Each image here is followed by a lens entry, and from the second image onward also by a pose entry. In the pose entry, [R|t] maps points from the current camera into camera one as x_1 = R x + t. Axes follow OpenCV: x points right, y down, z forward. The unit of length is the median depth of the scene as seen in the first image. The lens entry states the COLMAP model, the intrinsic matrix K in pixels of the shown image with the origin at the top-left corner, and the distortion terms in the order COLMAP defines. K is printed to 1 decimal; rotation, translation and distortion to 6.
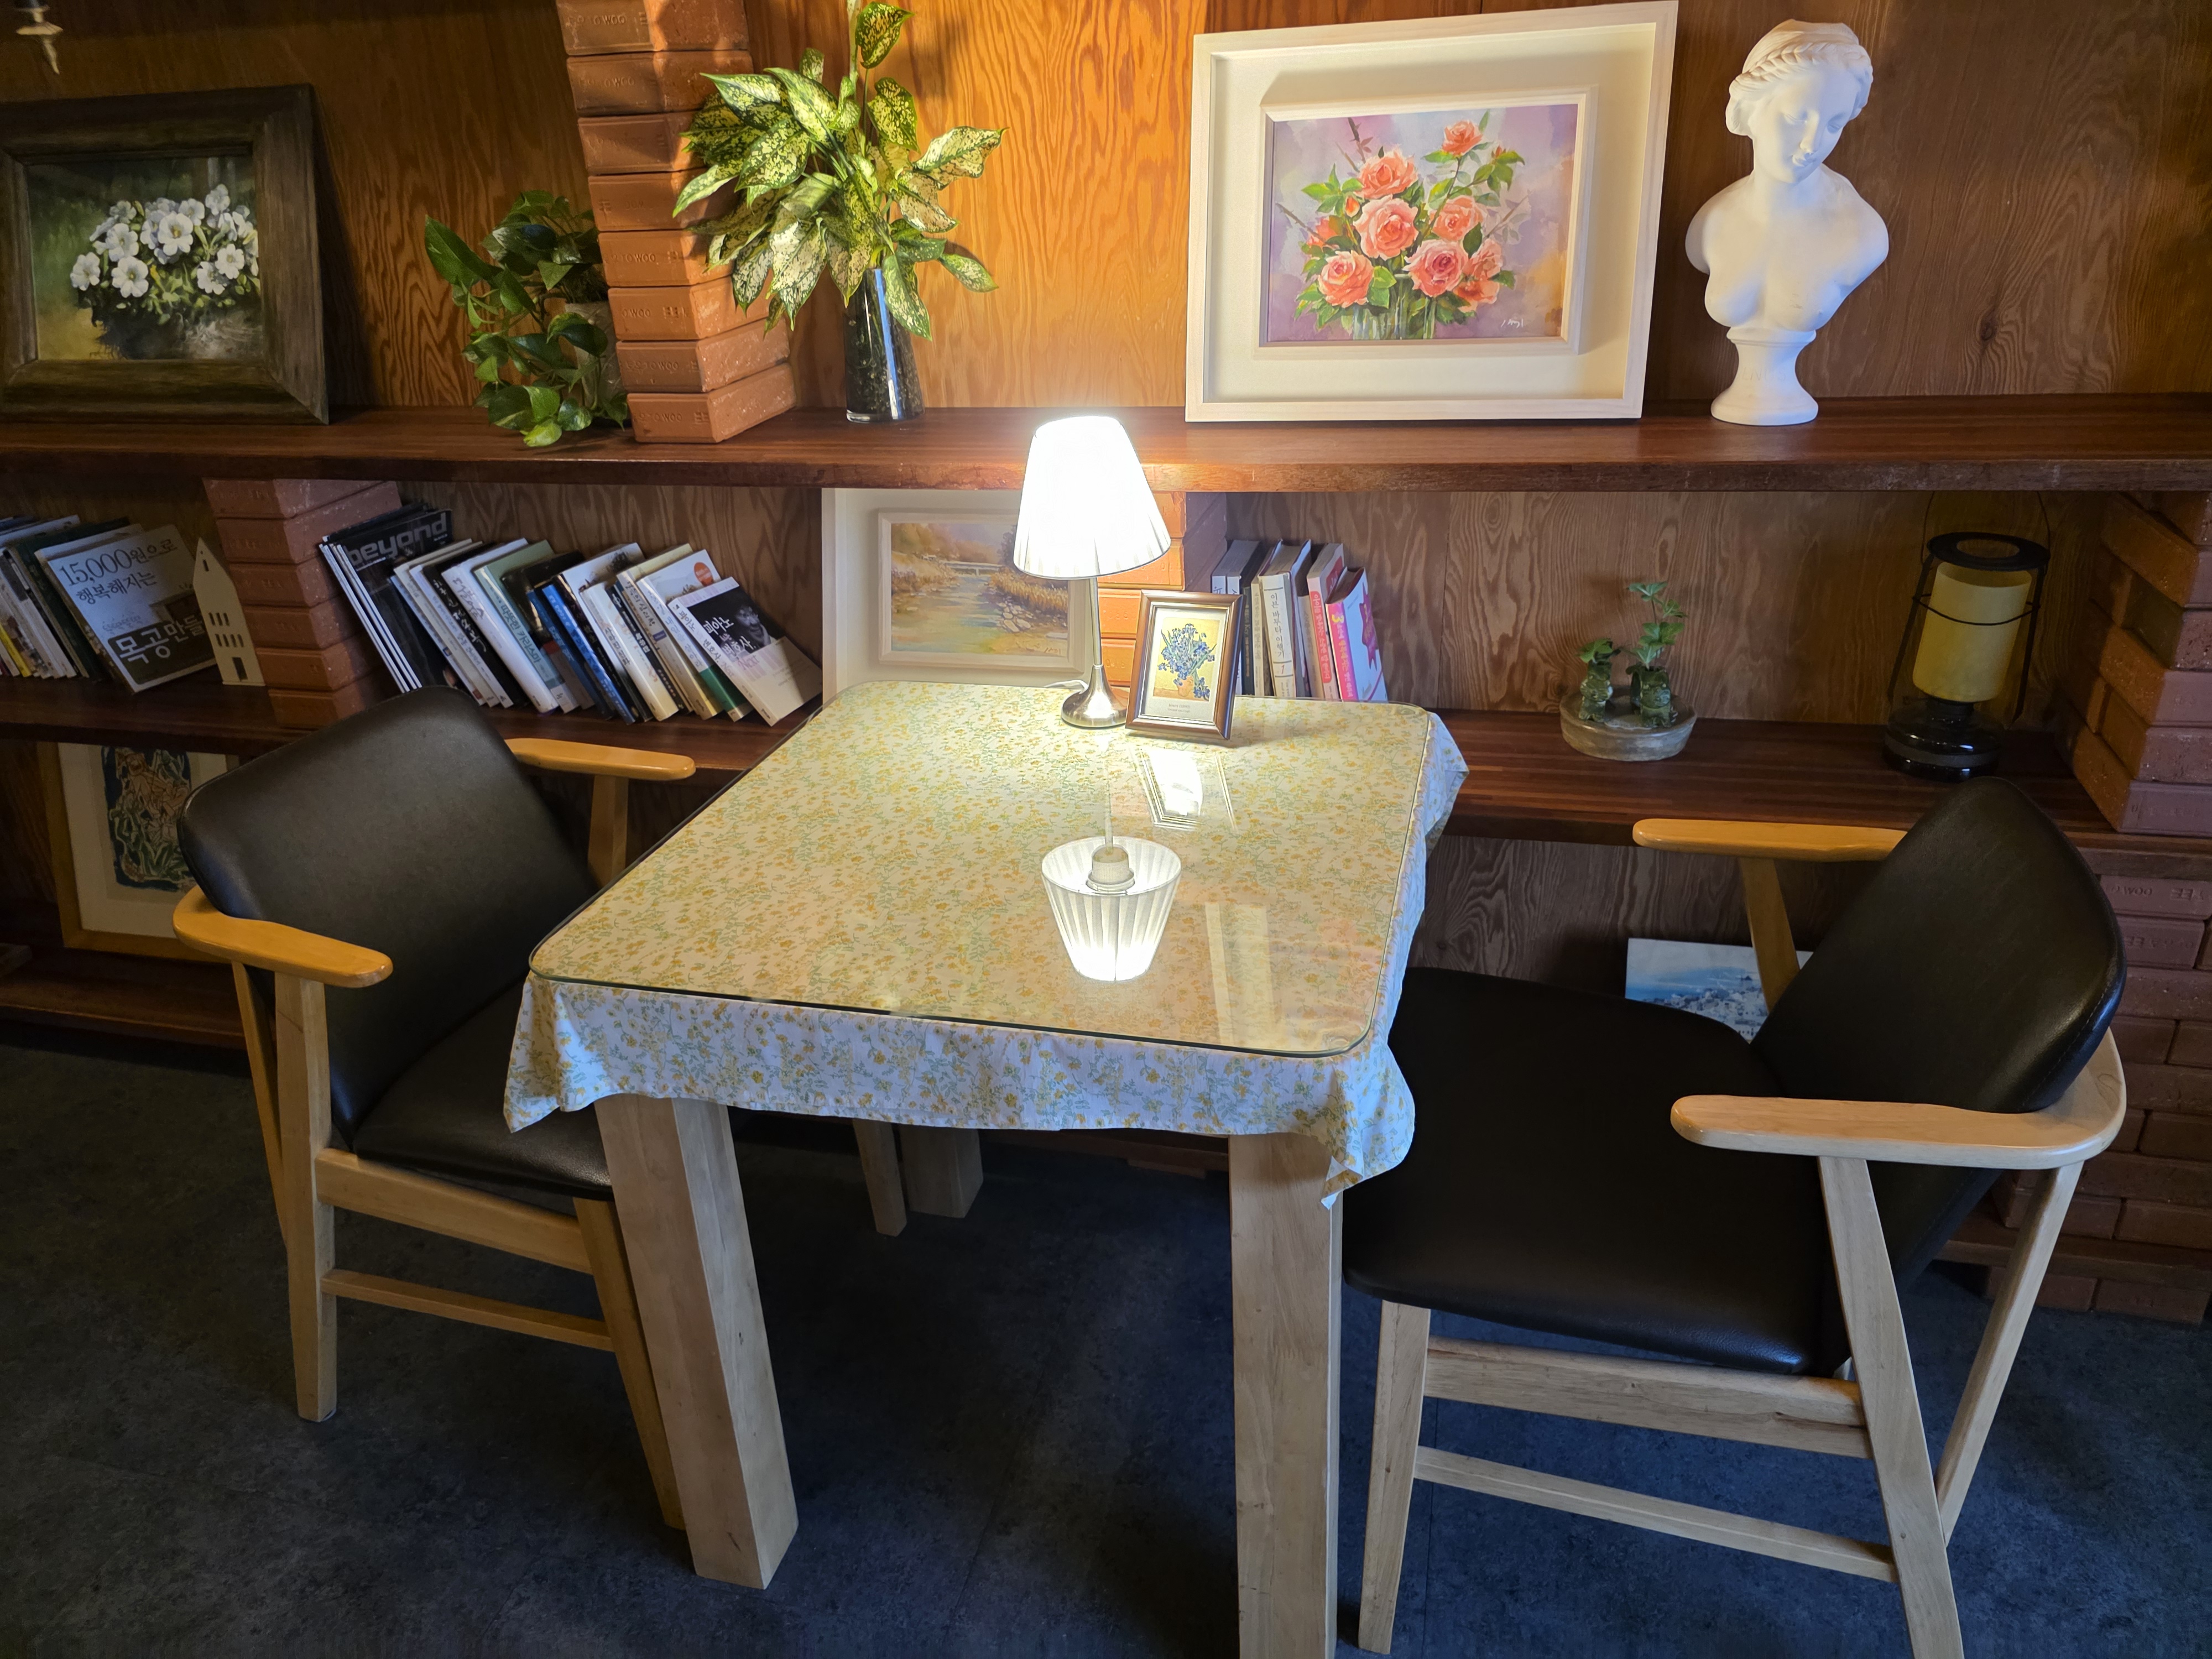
lens RADIAL K [[1513.4, 0, 1093.8], [0, 1513.4, 814.0], [0, 0, 1]] dist [0.048548, -0.047818]
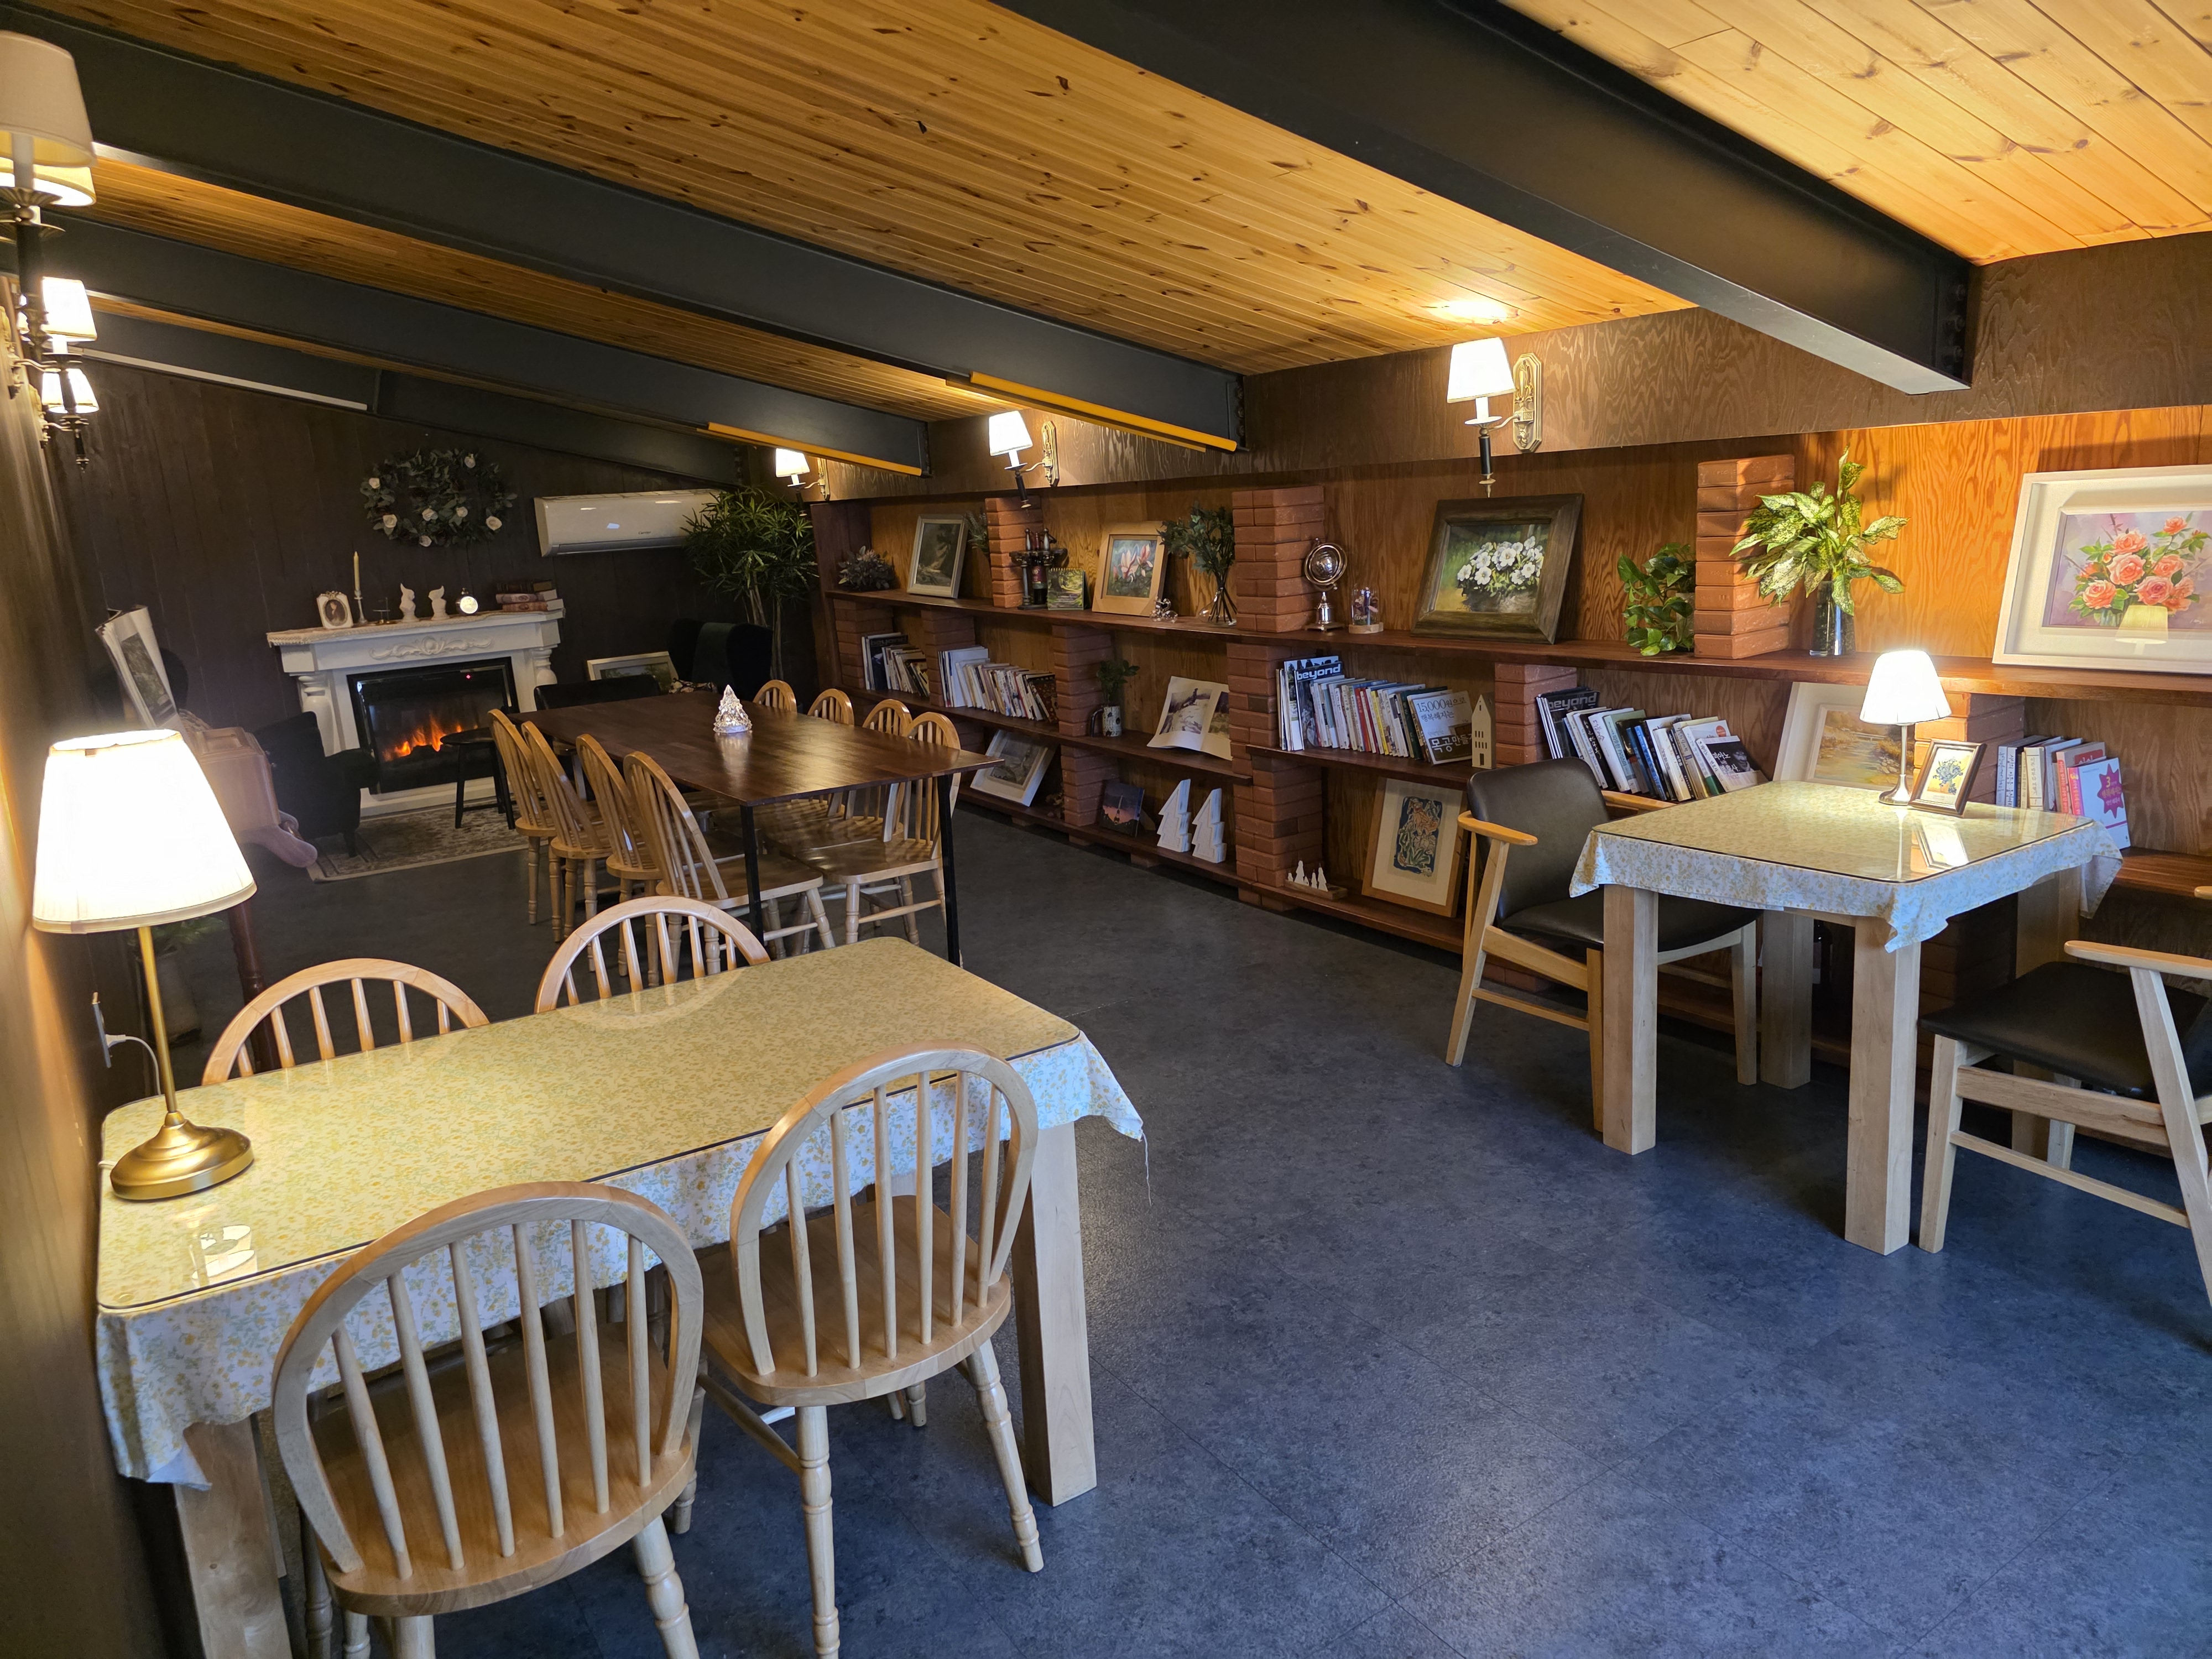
lens RADIAL K [[1513.4, 0, 1098.3], [0, 1513.4, 827.4], [0, 0, 1]] dist [0.048548, -0.047818]
pose [[0.753404, 0.139391, -0.642614, 0.463016], [-0.251391, 0.964092, -0.085608, 0.368855], [0.607606, 0.226045, 0.761392, -1.042151]]
